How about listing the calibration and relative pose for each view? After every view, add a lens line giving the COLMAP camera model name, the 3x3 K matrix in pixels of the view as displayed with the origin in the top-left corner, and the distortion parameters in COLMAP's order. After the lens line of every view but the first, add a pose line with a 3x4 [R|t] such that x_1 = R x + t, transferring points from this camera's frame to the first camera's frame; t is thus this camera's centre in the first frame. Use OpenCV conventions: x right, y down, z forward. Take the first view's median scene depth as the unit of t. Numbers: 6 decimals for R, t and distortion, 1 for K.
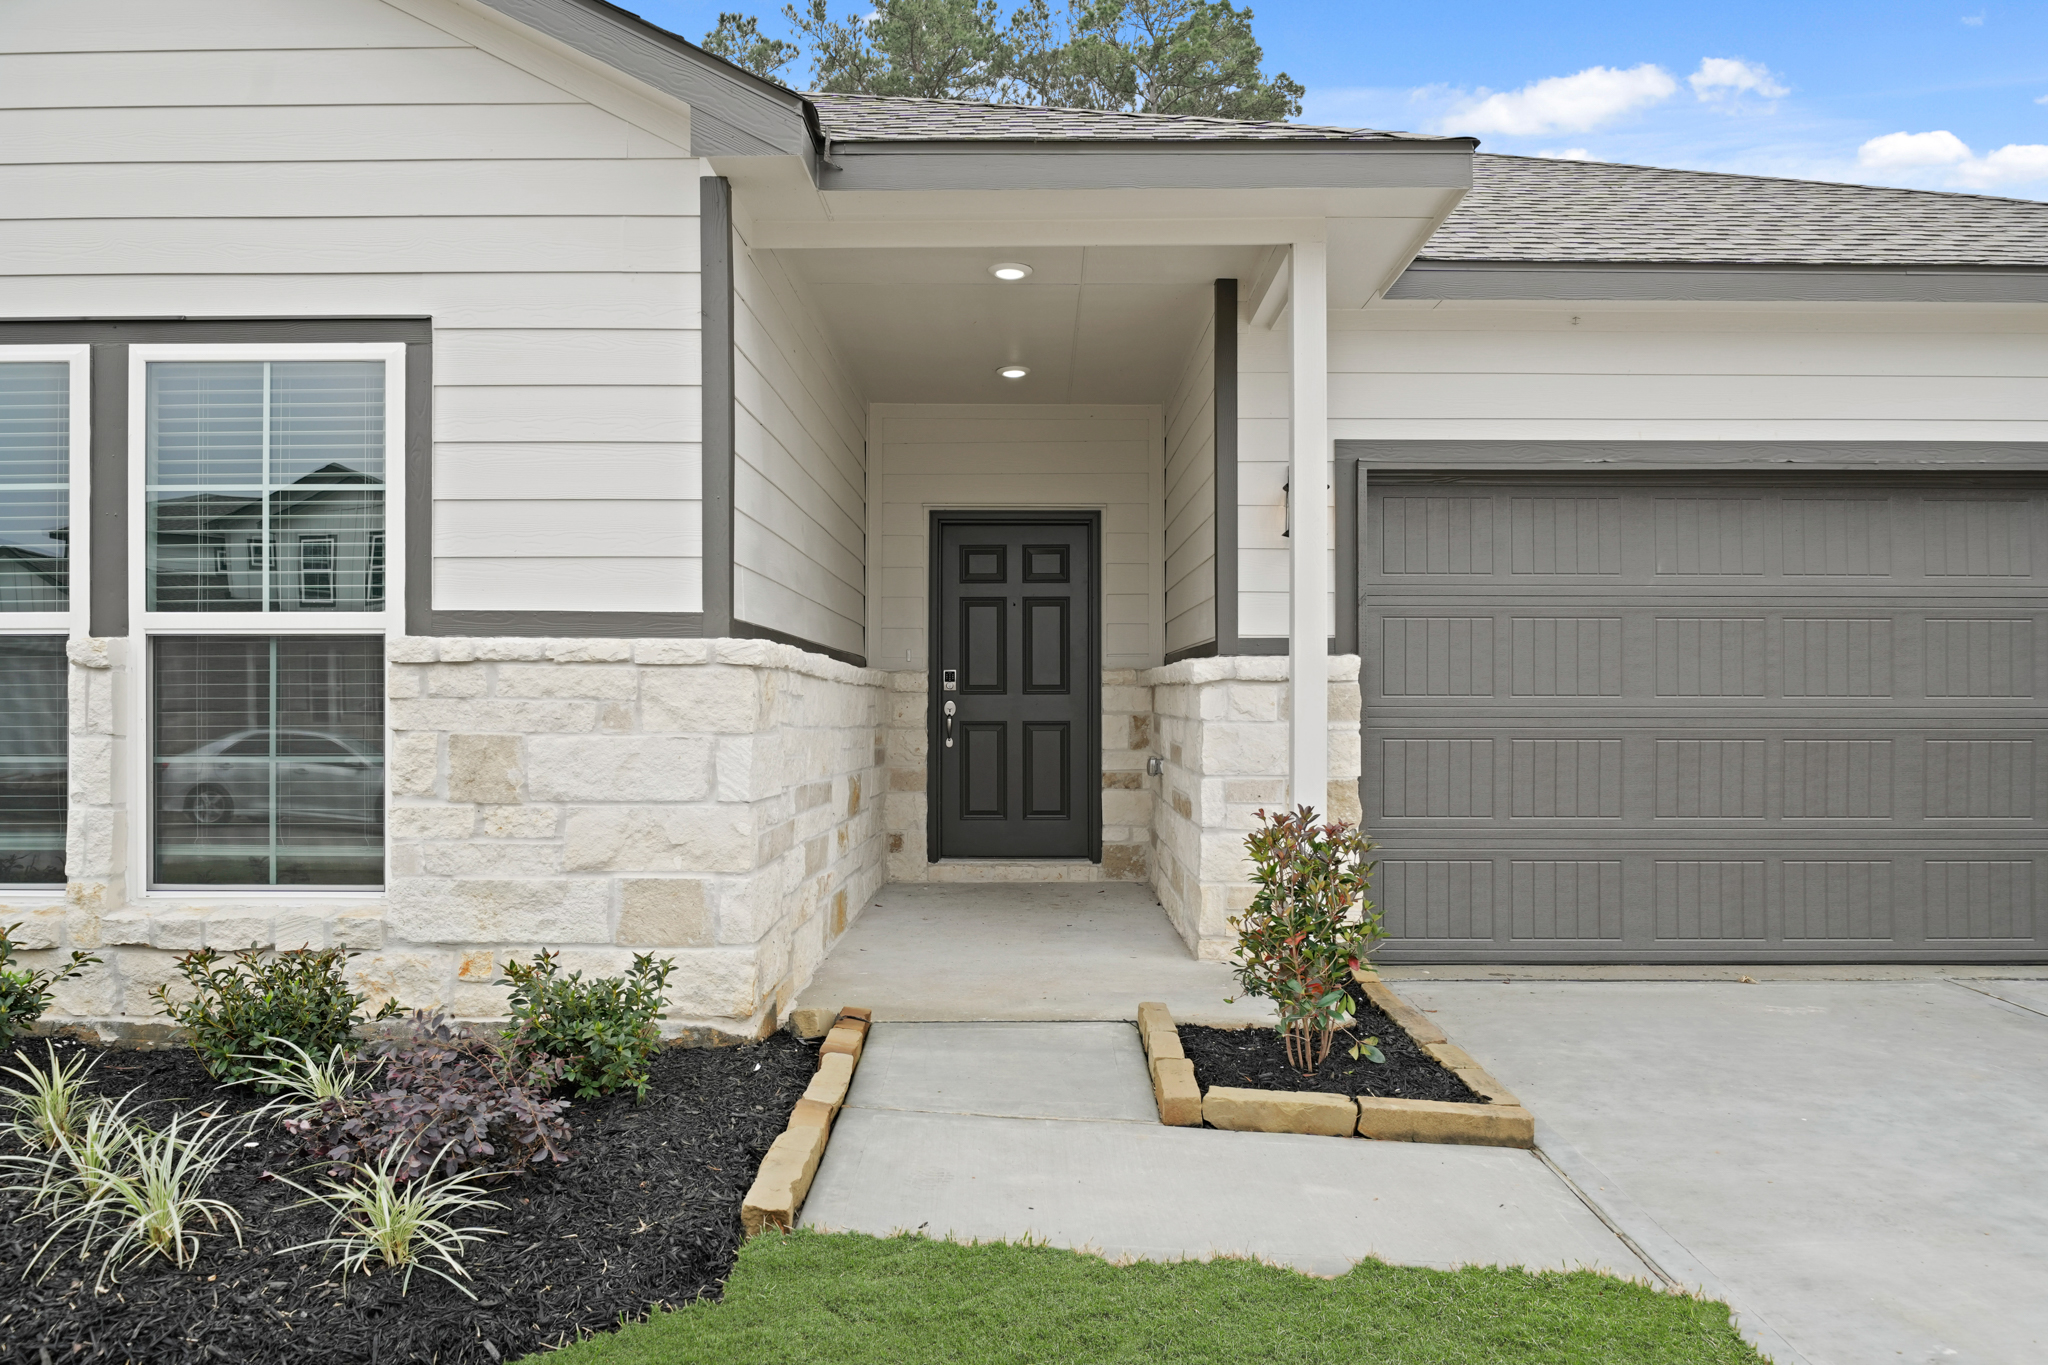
lens RADIAL K [[1346.1, 0, 1026.3], [0, 1346.1, 665.5], [0, 0, 1]] dist [-0.045159, 0.006488]
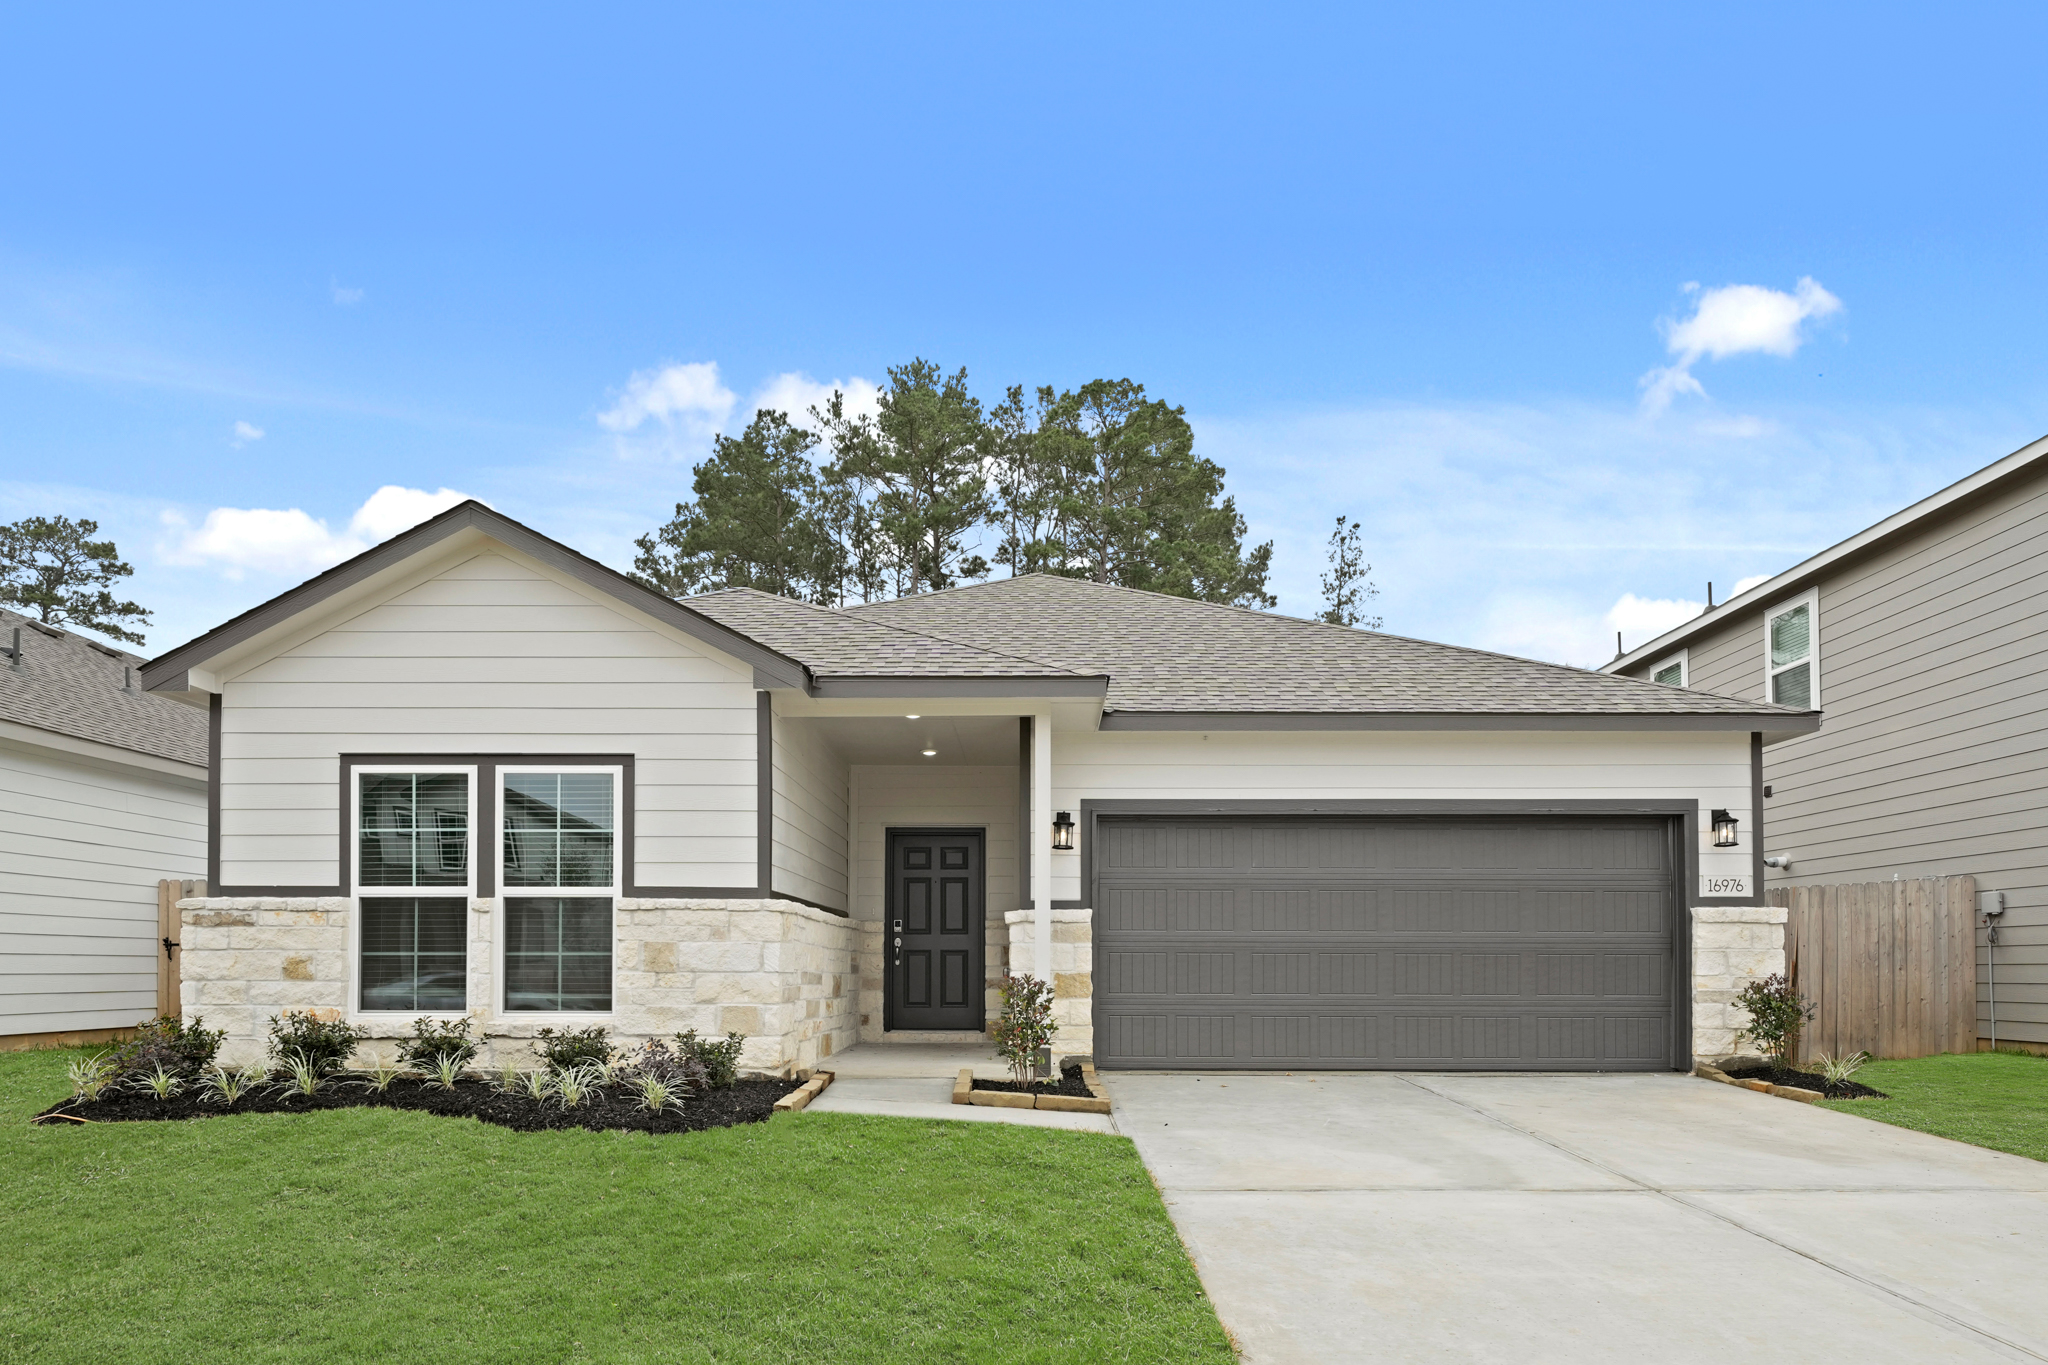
lens RADIAL K [[1064.4, 0, 1031.2], [0, 1064.4, 914.1], [0, 0, 1]] dist [-0.012383, -0.001877]
pose [[0.999623, 0.000785, 0.027440, 0.152856], [-0.000465, 0.999932, -0.011684, 0.023336], [-0.027448, 0.011667, 0.999555, -0.722592]]
